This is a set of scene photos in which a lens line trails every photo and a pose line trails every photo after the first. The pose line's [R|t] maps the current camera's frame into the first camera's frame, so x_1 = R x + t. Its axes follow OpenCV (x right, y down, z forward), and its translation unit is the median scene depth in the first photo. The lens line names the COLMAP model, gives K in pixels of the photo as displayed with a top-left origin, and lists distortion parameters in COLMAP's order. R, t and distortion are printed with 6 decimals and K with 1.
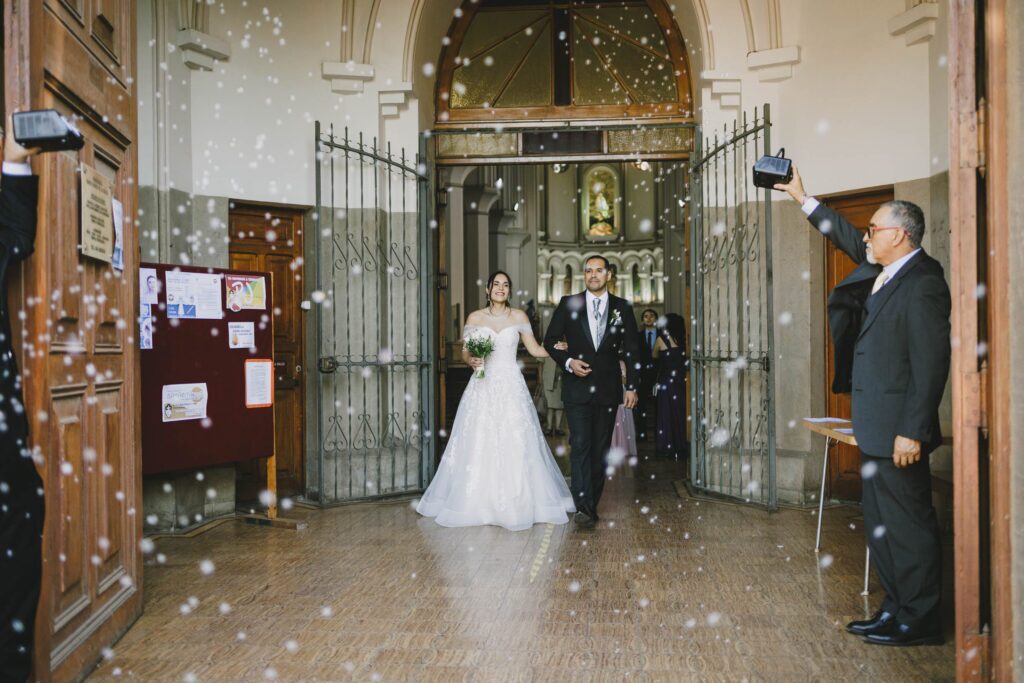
lens RADIAL K [[996.0, 0, 493.1], [0, 996.0, 337.1], [0, 0, 1]] dist [0.005374, -0.004256]
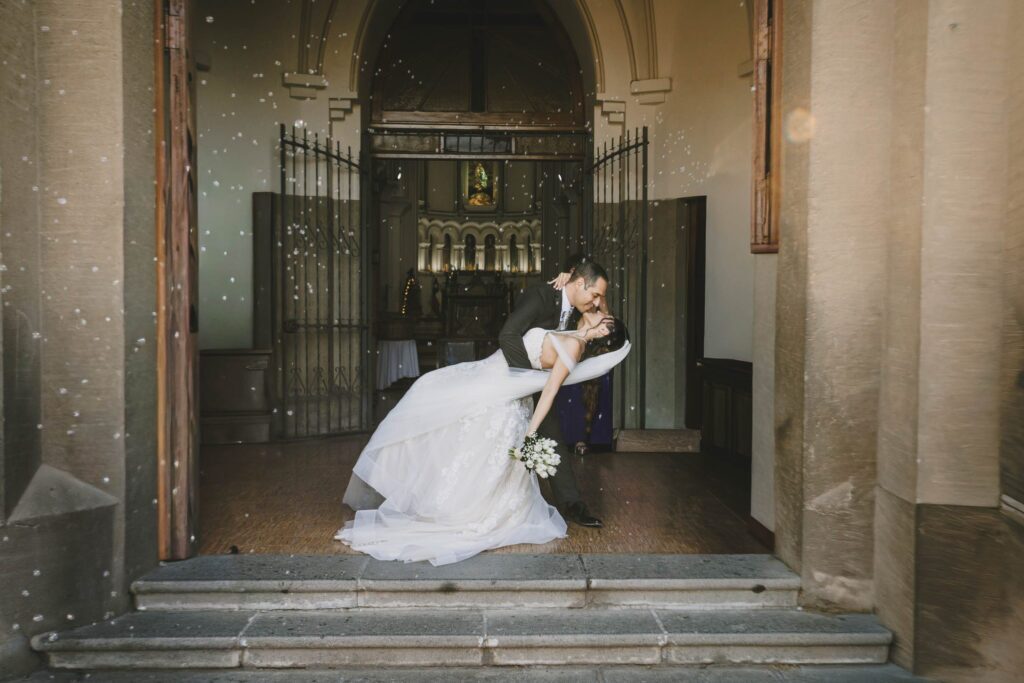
lens RADIAL K [[996.0, 0, 493.1], [0, 996.0, 337.1], [0, 0, 1]] dist [0.005374, -0.004256]
pose [[0.992329, 0.010185, 0.123204, -0.064243], [-0.014030, 0.999440, 0.030379, 0.000622], [-0.122826, -0.031874, 0.991916, -0.219206]]
